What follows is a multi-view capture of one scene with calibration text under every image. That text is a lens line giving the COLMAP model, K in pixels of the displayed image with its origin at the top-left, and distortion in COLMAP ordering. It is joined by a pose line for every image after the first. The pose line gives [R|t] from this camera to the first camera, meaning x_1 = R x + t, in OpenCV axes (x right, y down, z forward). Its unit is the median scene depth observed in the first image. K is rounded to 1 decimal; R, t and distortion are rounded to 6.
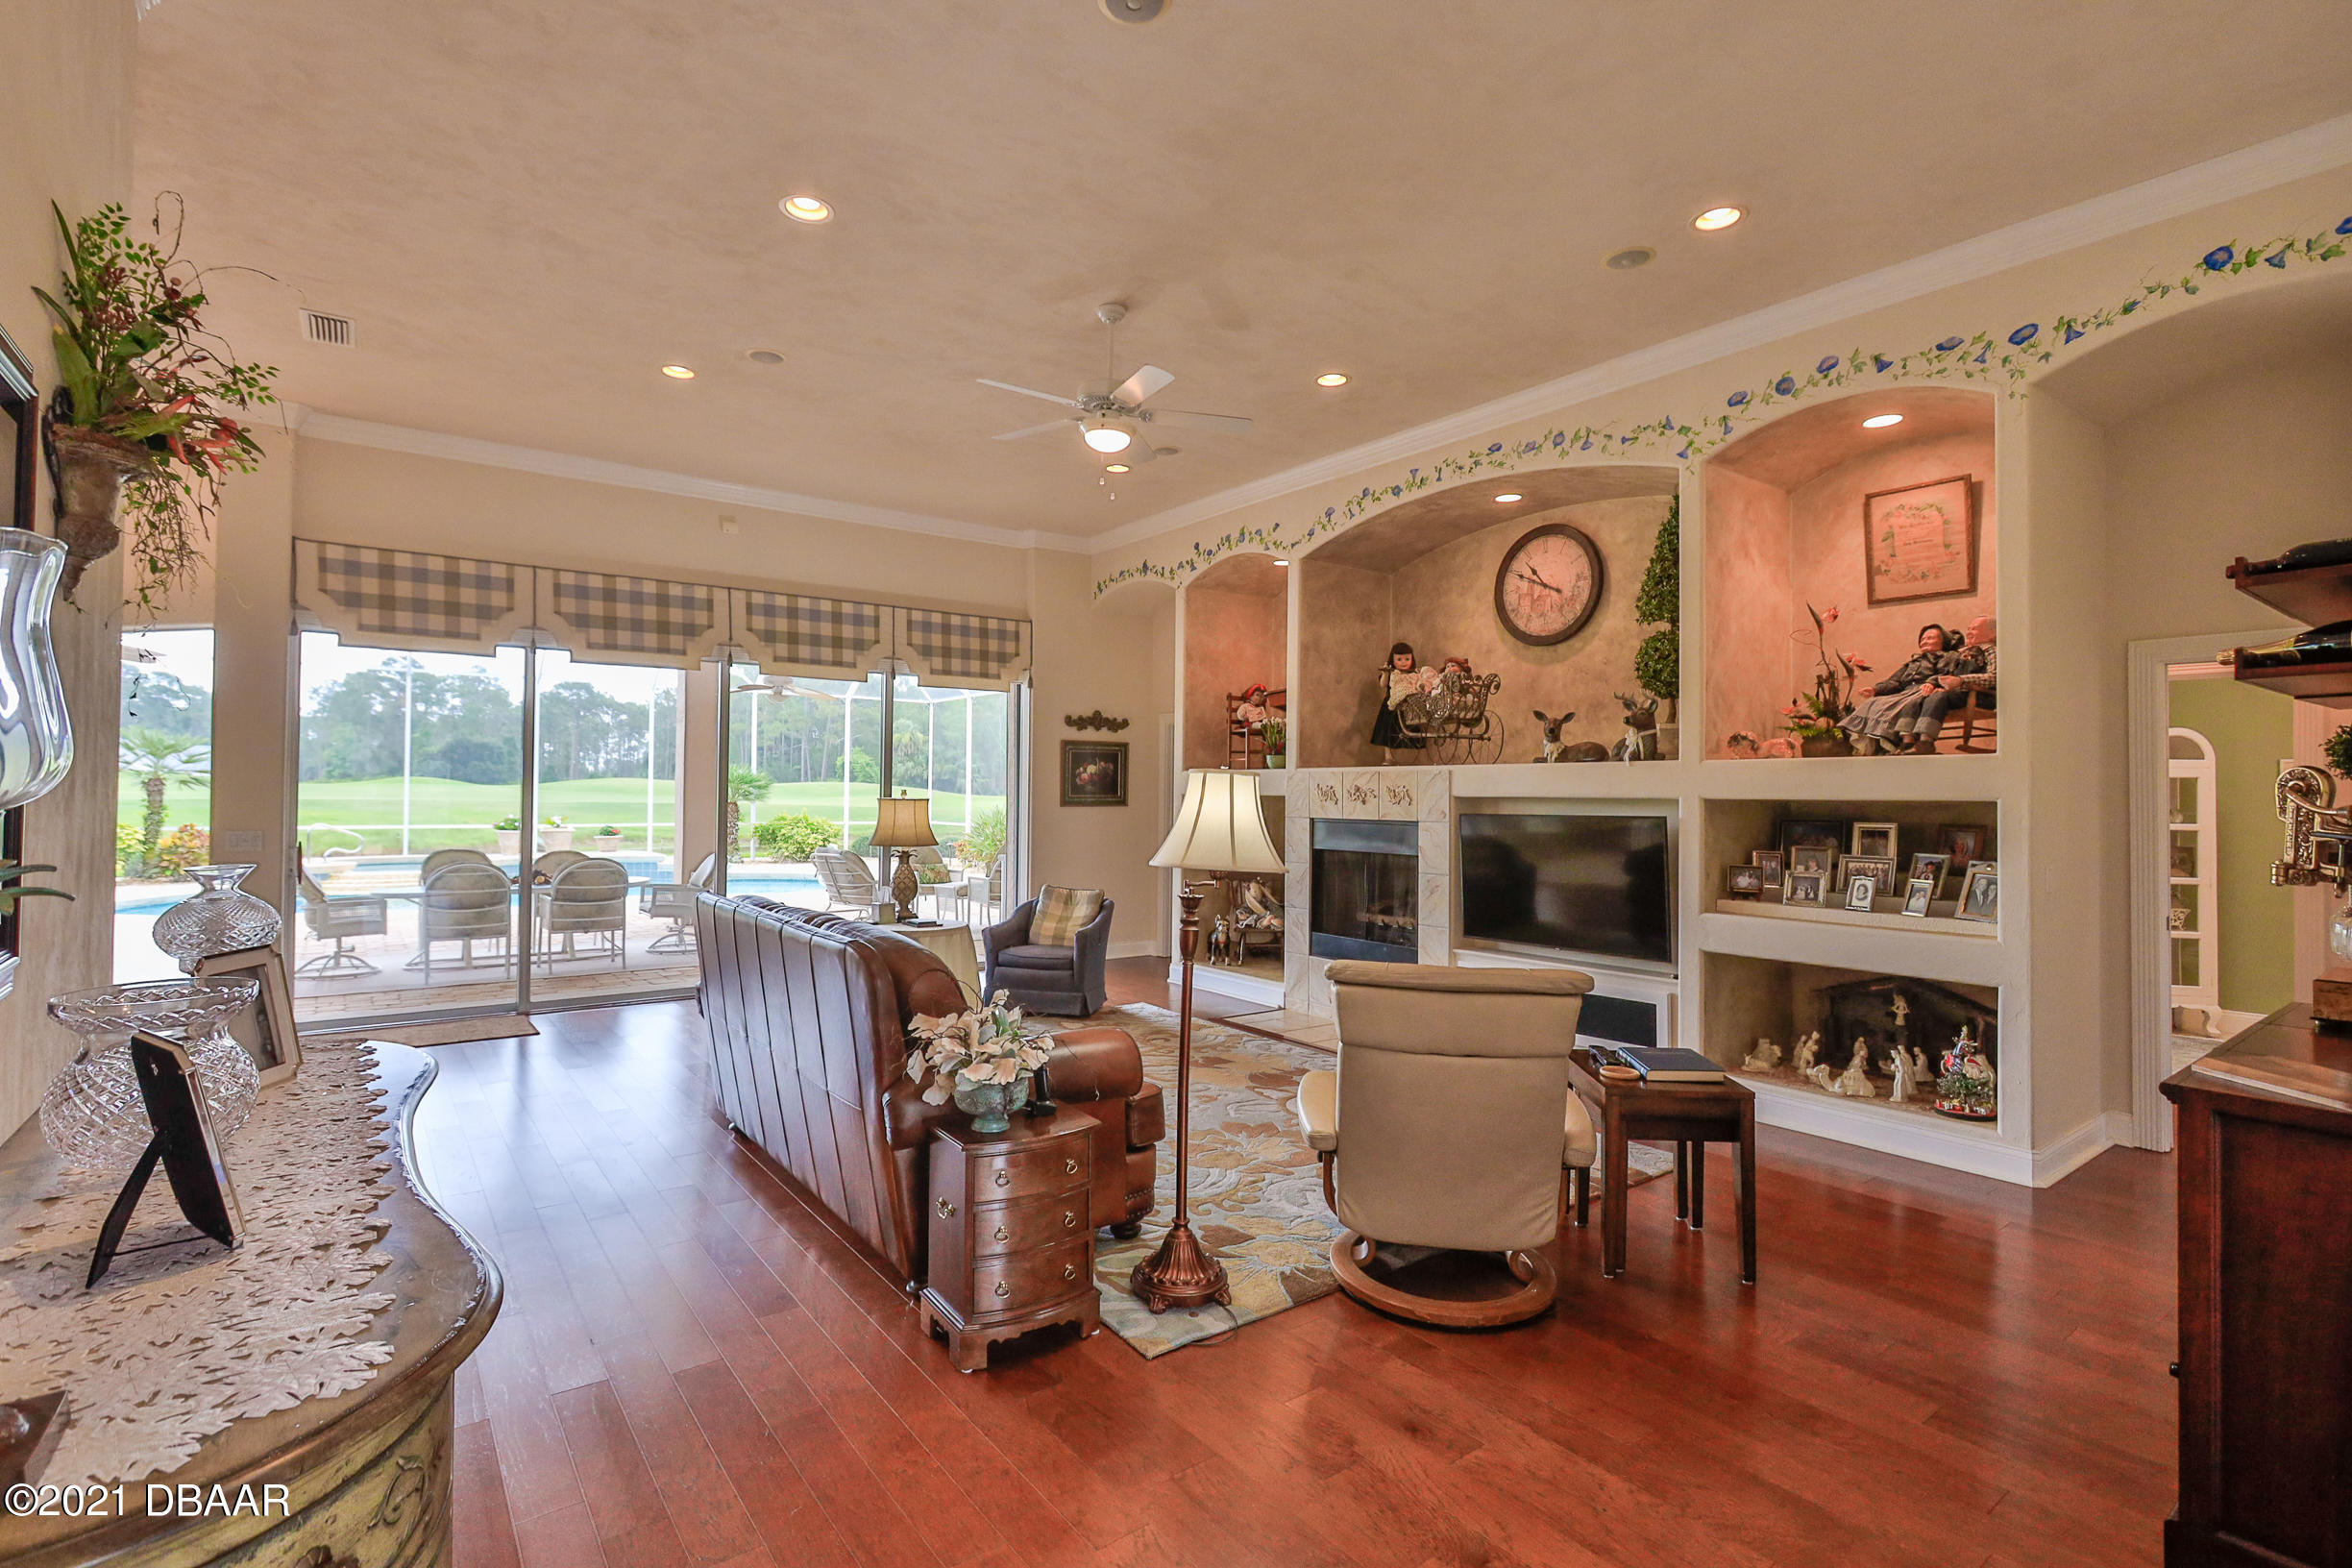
lens RADIAL K [[1095.4, 0, 1167.2], [0, 1095.4, 774.7], [0, 0, 1]] dist [-0.004061, 0.001976]
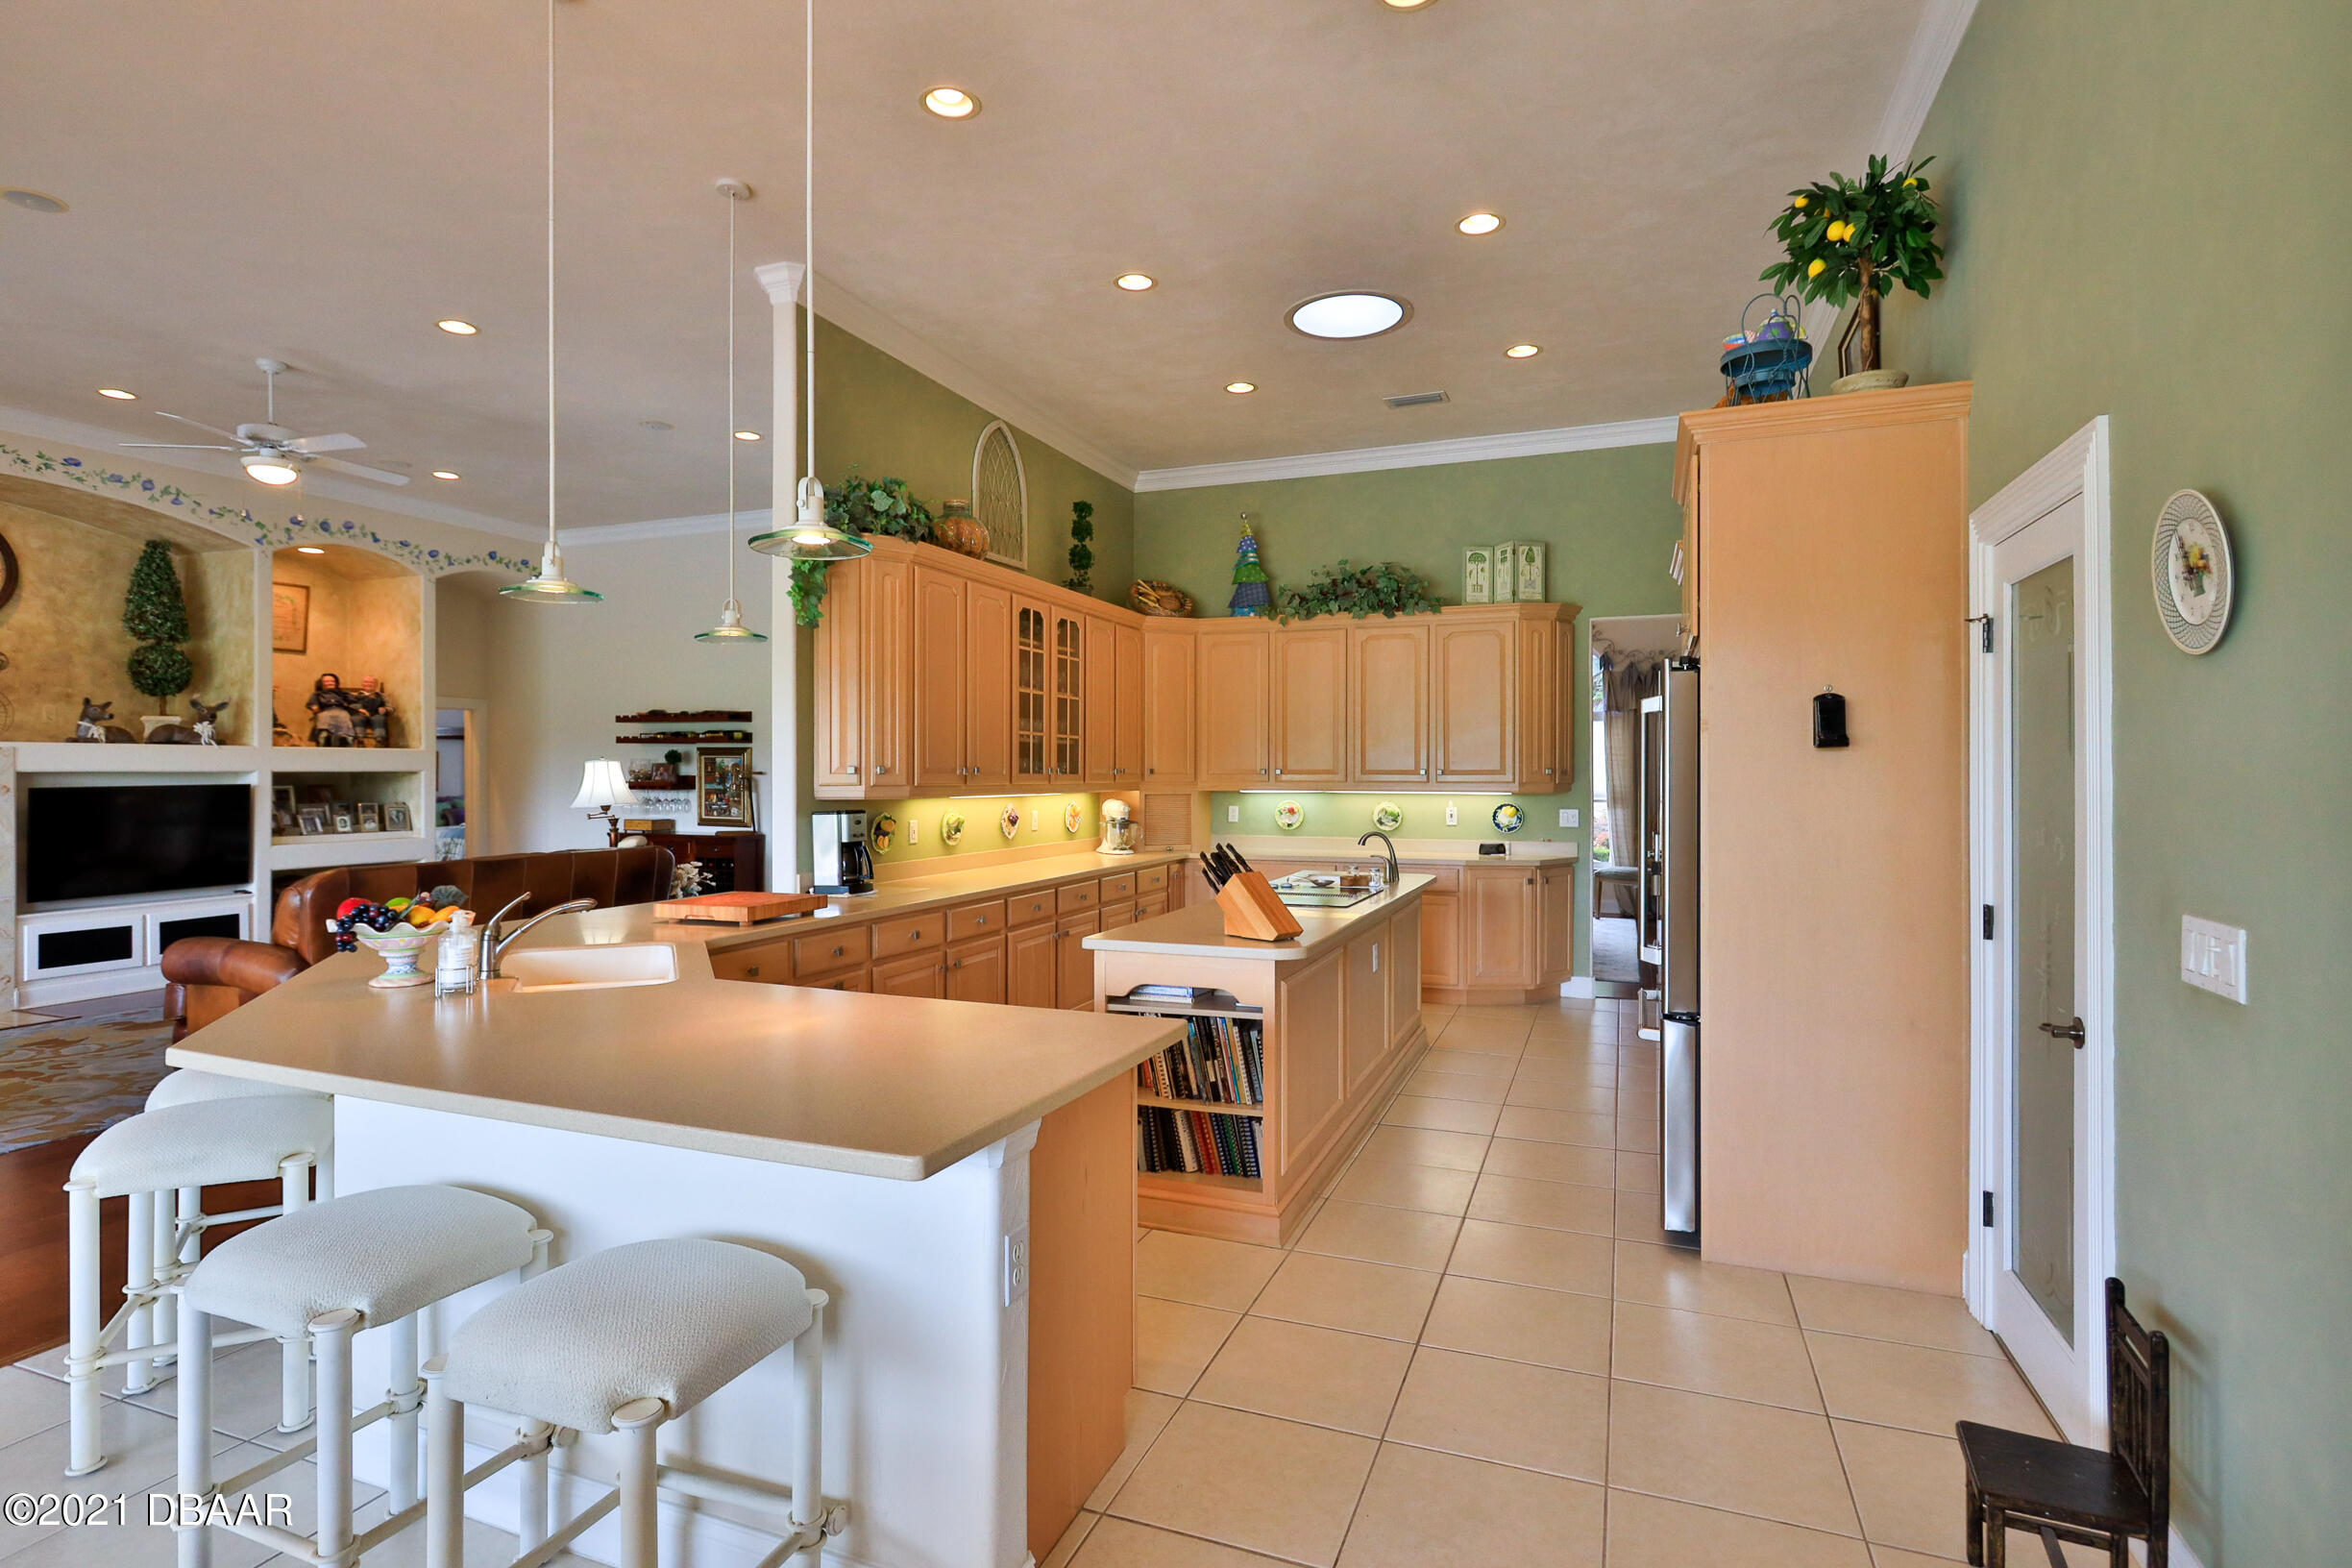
lens RADIAL K [[1154.8, 0, 1160.6], [0, 1154.8, 773.9], [0, 0, 1]] dist [-0.005623, 0.001090]
pose [[-0.531292, -0.011643, 0.847109, -1.144696], [-0.018726, 0.999823, 0.001998, -0.001178], [-0.846982, -0.014801, -0.531416, 0.595426]]
